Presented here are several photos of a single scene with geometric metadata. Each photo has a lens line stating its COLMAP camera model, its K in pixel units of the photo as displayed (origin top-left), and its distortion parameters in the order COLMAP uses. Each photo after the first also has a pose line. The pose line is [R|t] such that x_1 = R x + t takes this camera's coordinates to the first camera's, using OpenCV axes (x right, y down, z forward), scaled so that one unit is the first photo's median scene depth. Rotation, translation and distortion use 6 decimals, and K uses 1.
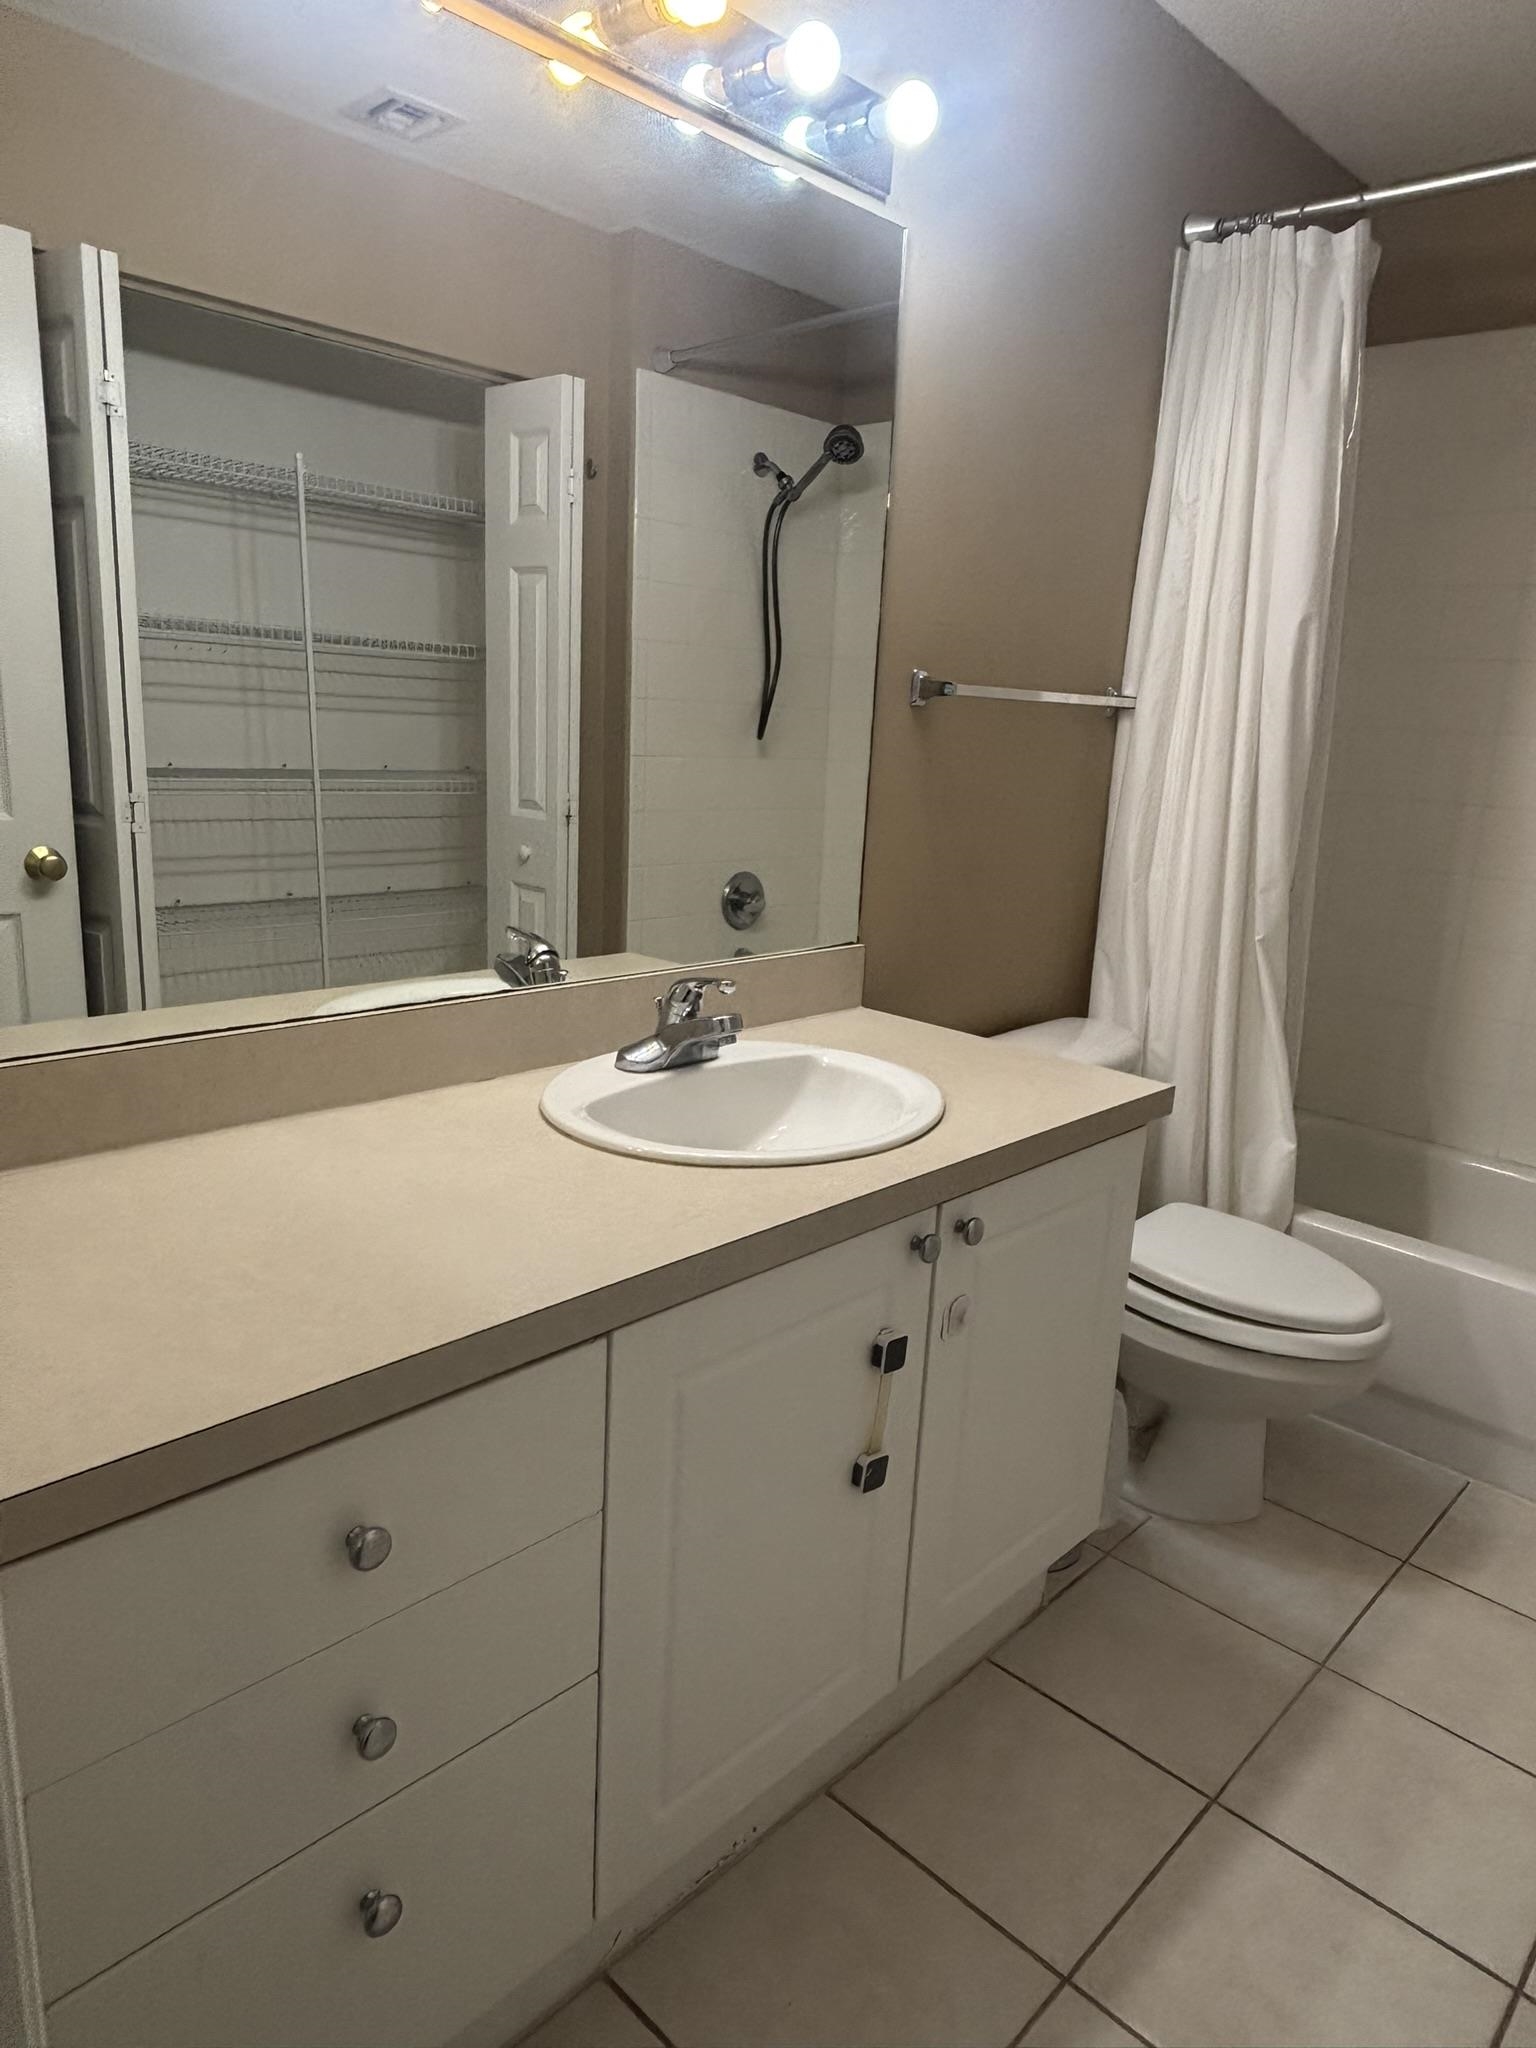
lens RADIAL K [[1281.6, 0, 774.6], [0, 1281.6, 1032.6], [0, 0, 1]] dist [-0.001284, -0.011643]
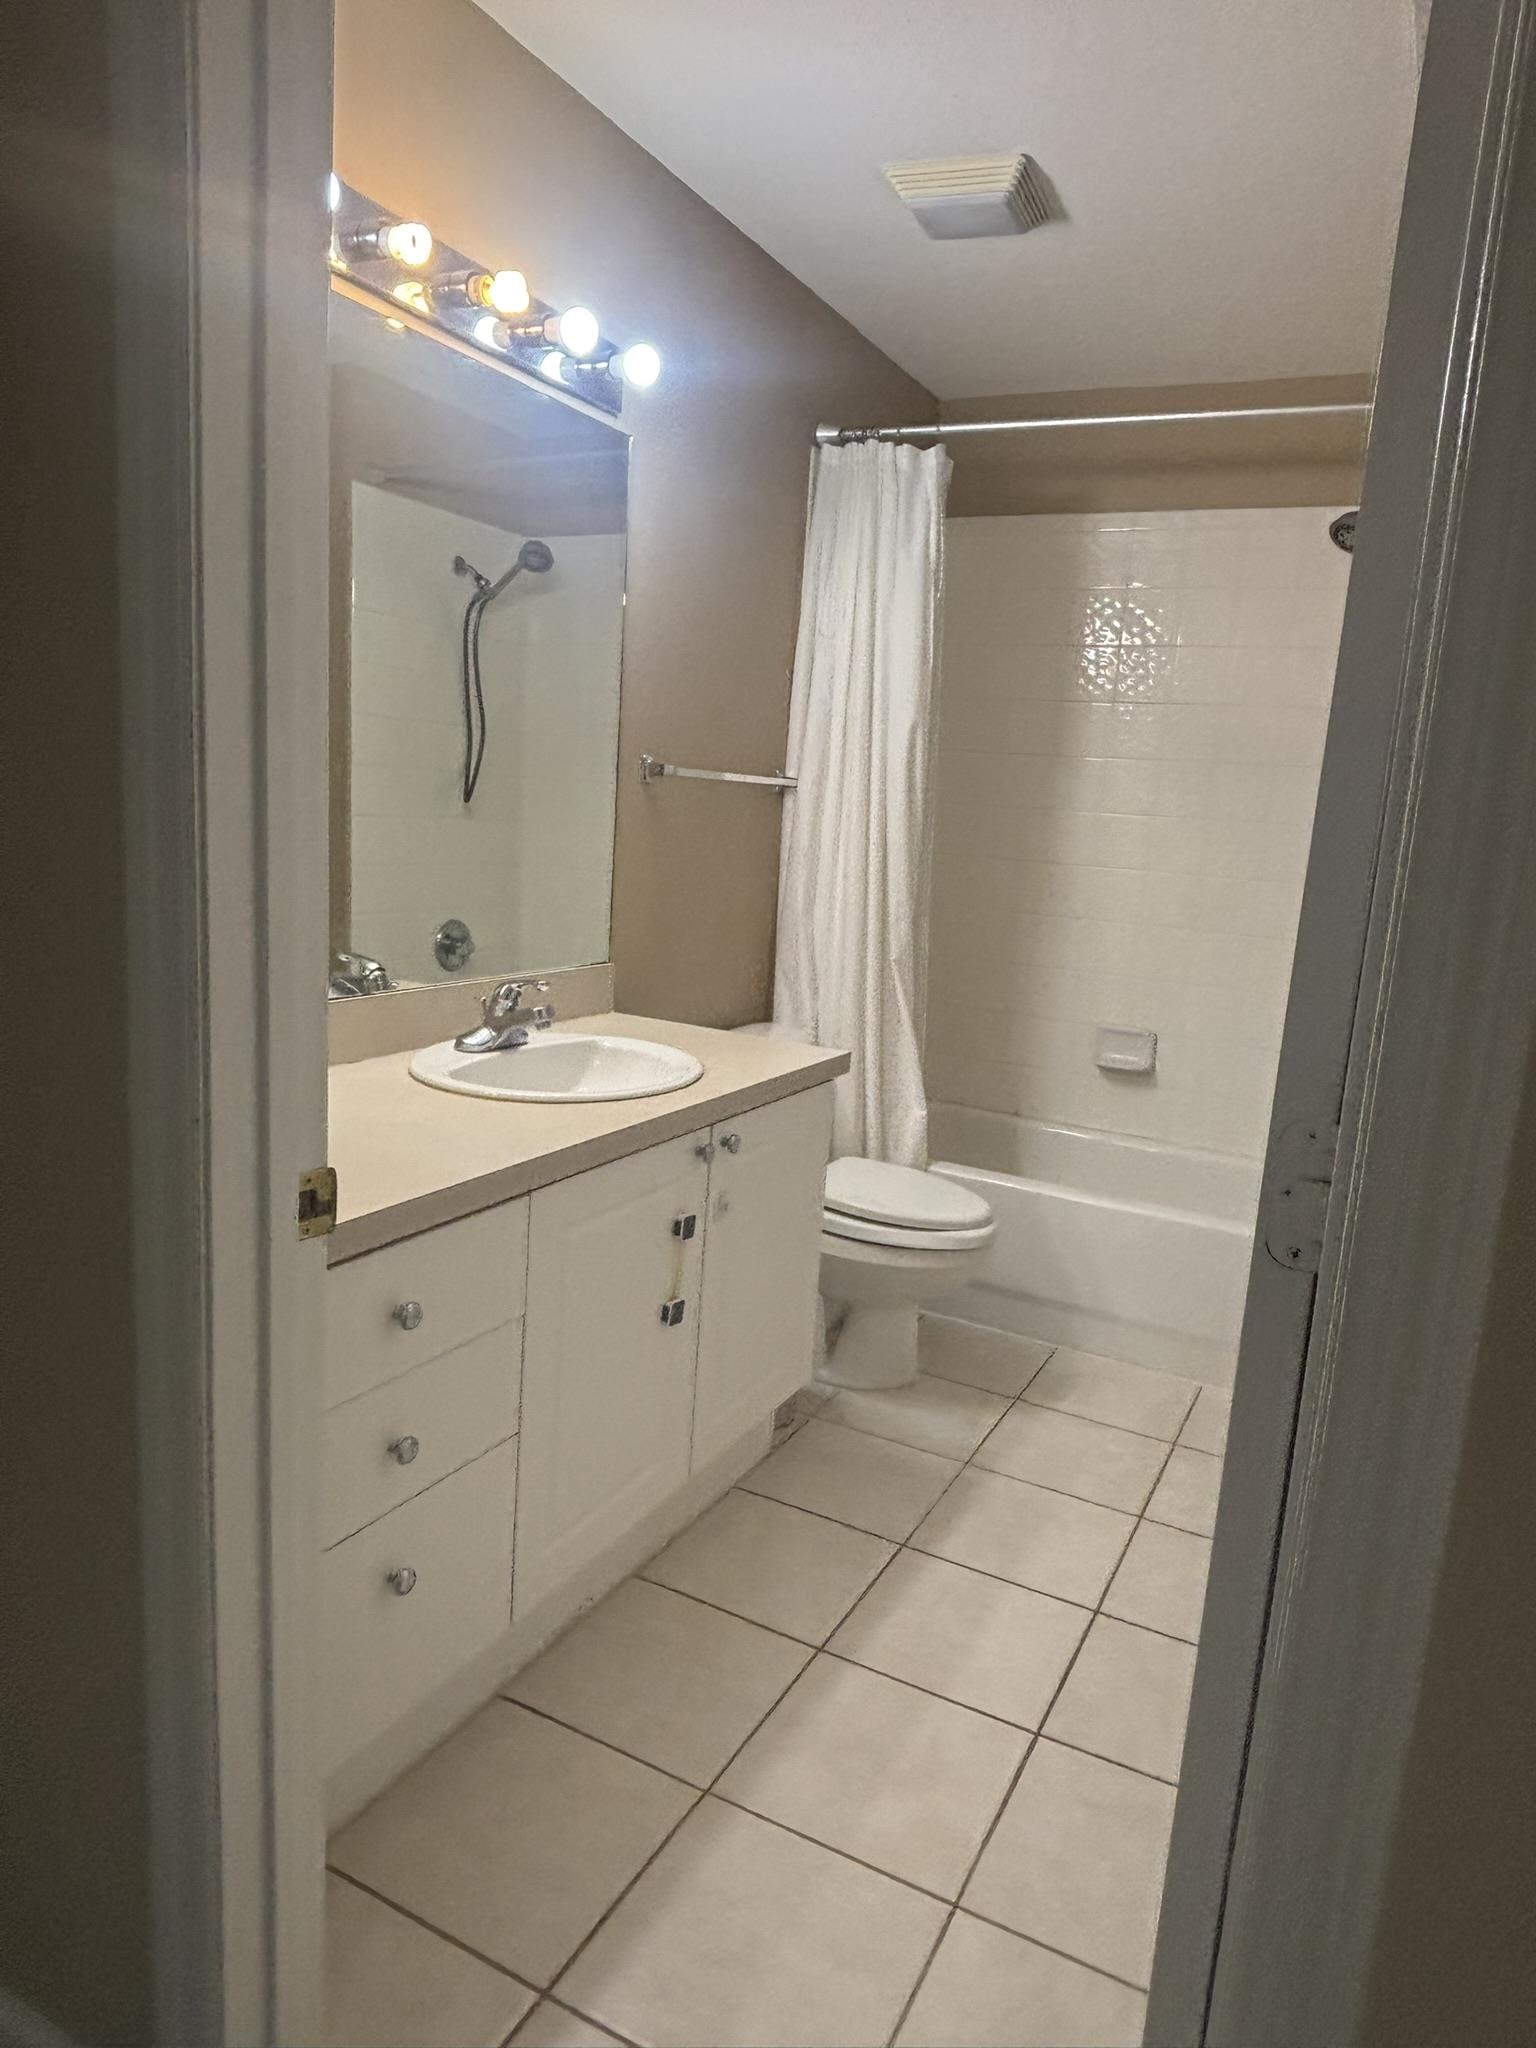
lens RADIAL K [[1281.6, 0, 766.4], [0, 1281.6, 1020.8], [0, 0, 1]] dist [-0.001284, -0.011643]
pose [[0.960706, -0.027868, 0.276167, -0.145650], [0.043447, 0.997781, -0.050456, 0.063145], [-0.274148, 0.060472, 0.959784, -0.294747]]
